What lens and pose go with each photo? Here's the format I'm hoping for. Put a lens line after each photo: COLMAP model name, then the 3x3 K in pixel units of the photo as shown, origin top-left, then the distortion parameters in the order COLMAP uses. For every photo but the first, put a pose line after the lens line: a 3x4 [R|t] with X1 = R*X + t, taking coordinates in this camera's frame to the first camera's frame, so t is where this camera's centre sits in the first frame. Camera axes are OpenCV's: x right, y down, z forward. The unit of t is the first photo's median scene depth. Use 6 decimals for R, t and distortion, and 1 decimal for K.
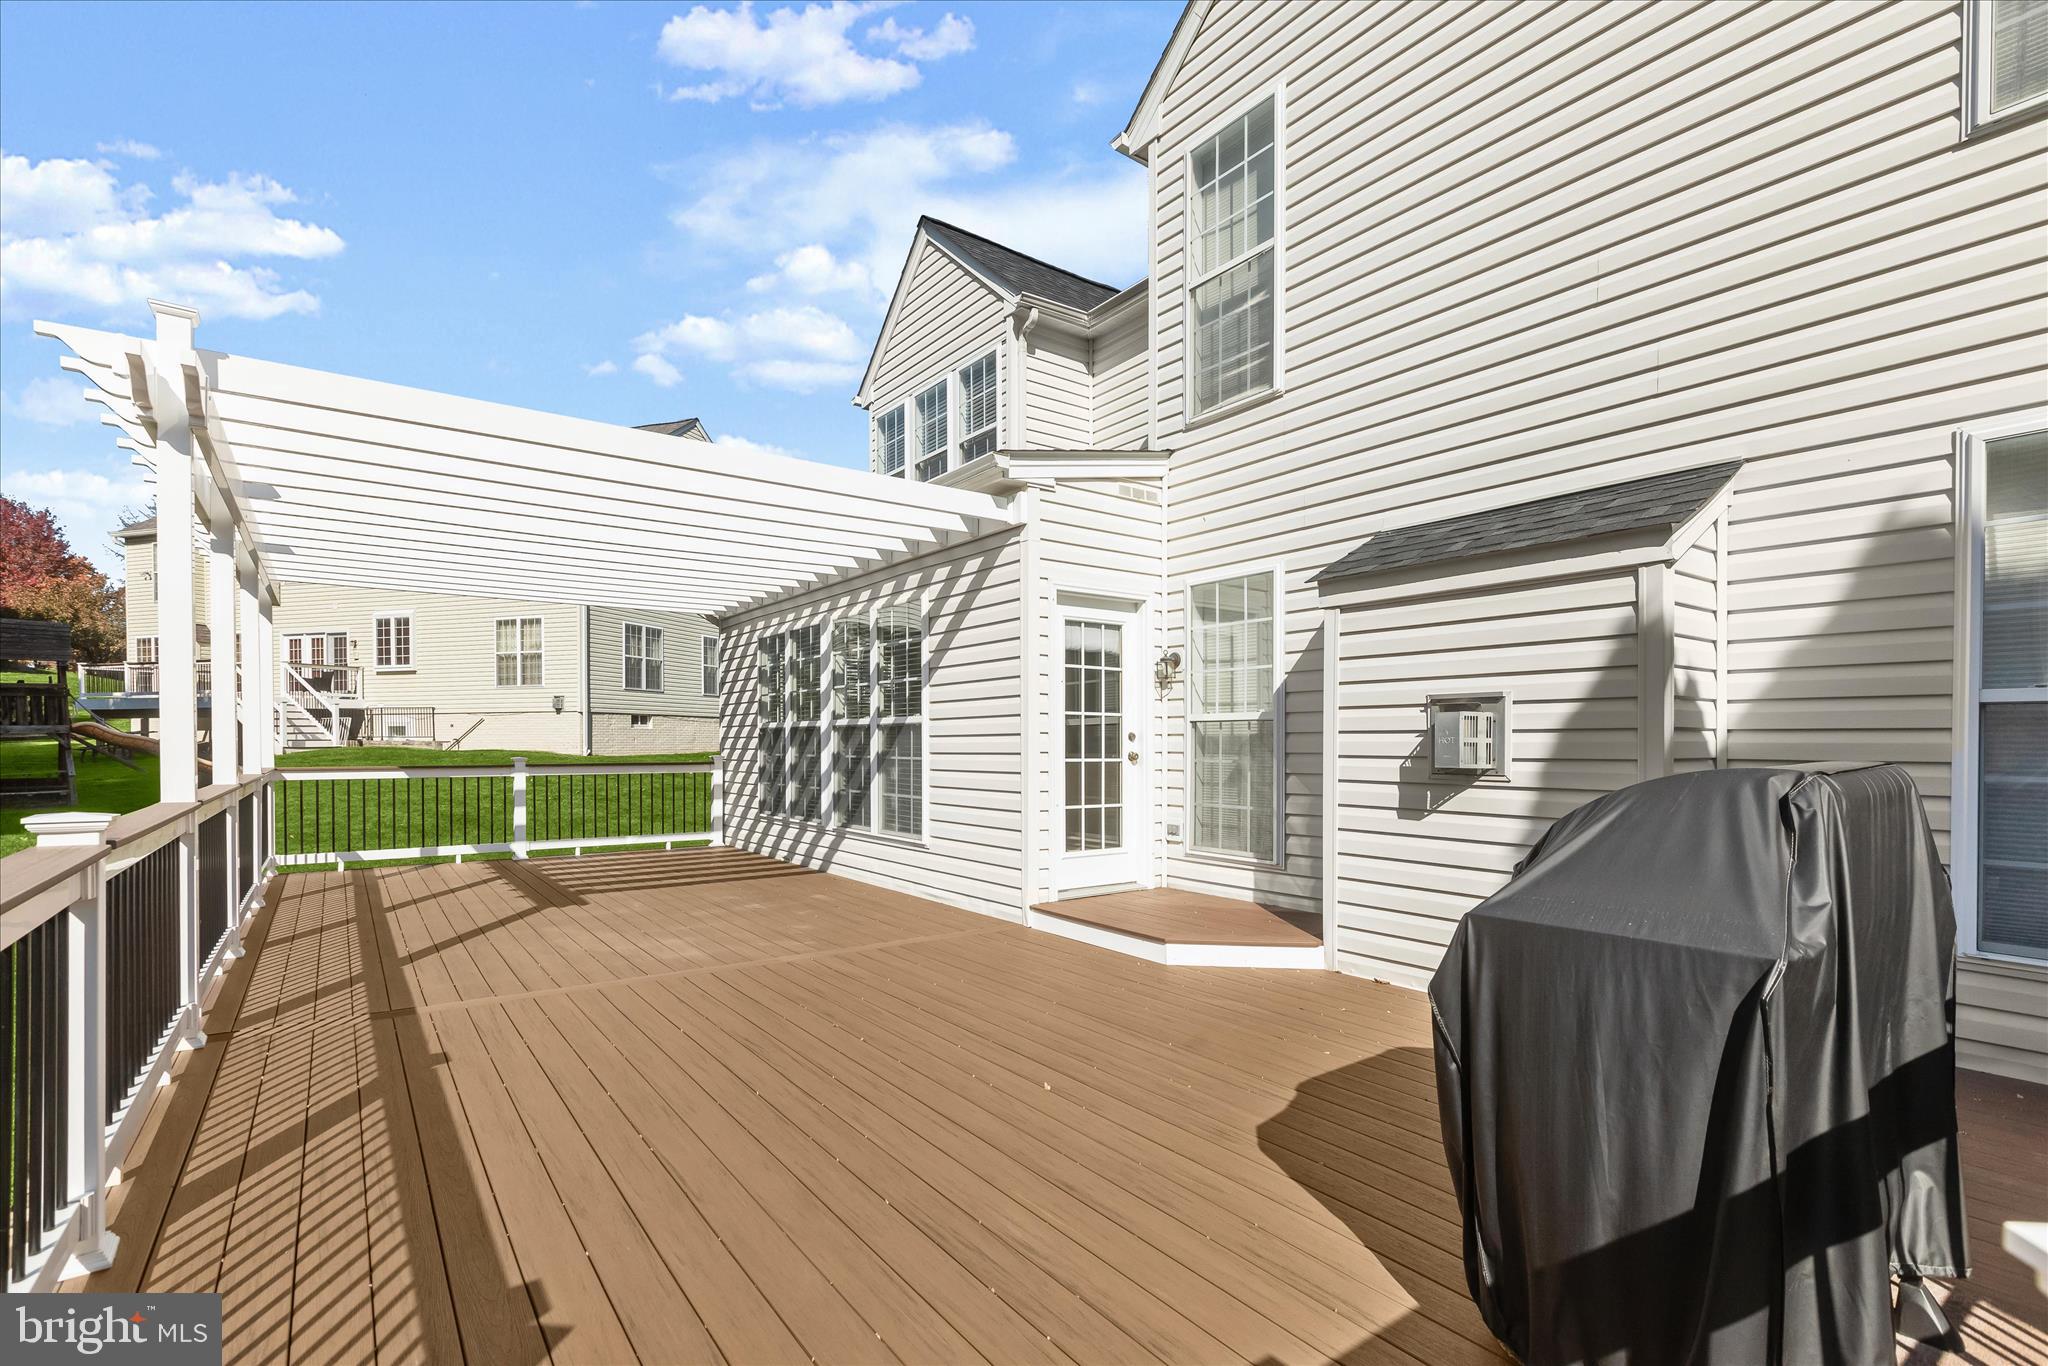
lens RADIAL K [[951.4, 0, 1023.8], [0, 951.4, 750.2], [0, 0, 1]] dist [0.000996, 0.000151]
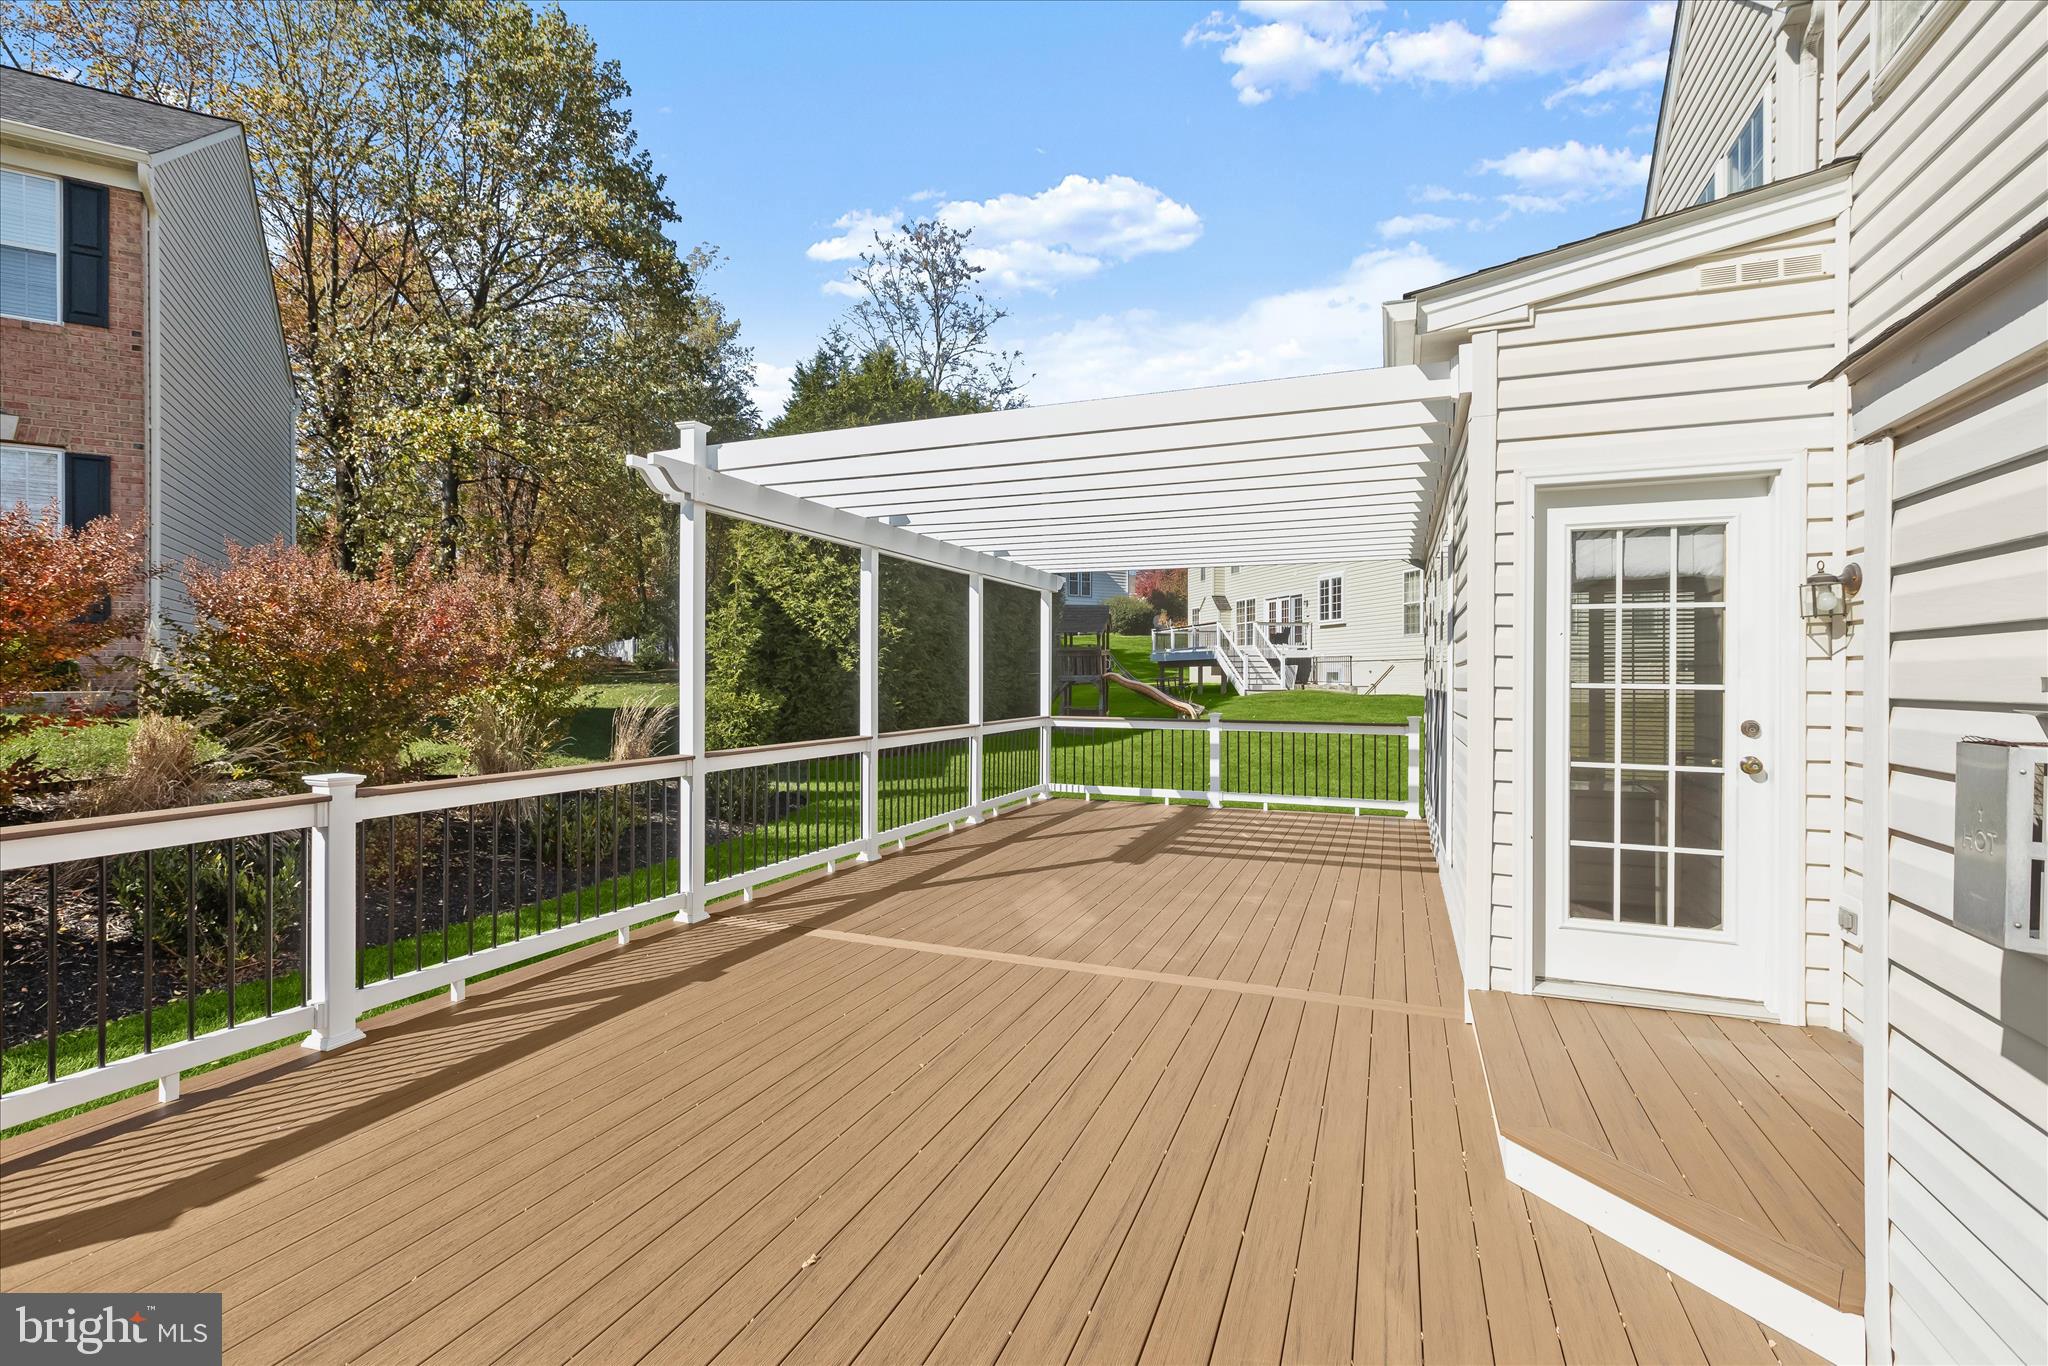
lens RADIAL K [[916.9, 0, 1024.0], [0, 916.9, 683.0], [0, 0, 1]] dist [-0.000368, -0.000209]
pose [[0.534779, 0.007081, -0.844962, 0.331457], [-0.012337, 0.999924, 0.000571, -0.035266], [0.844902, 0.010119, 0.534826, 0.380210]]
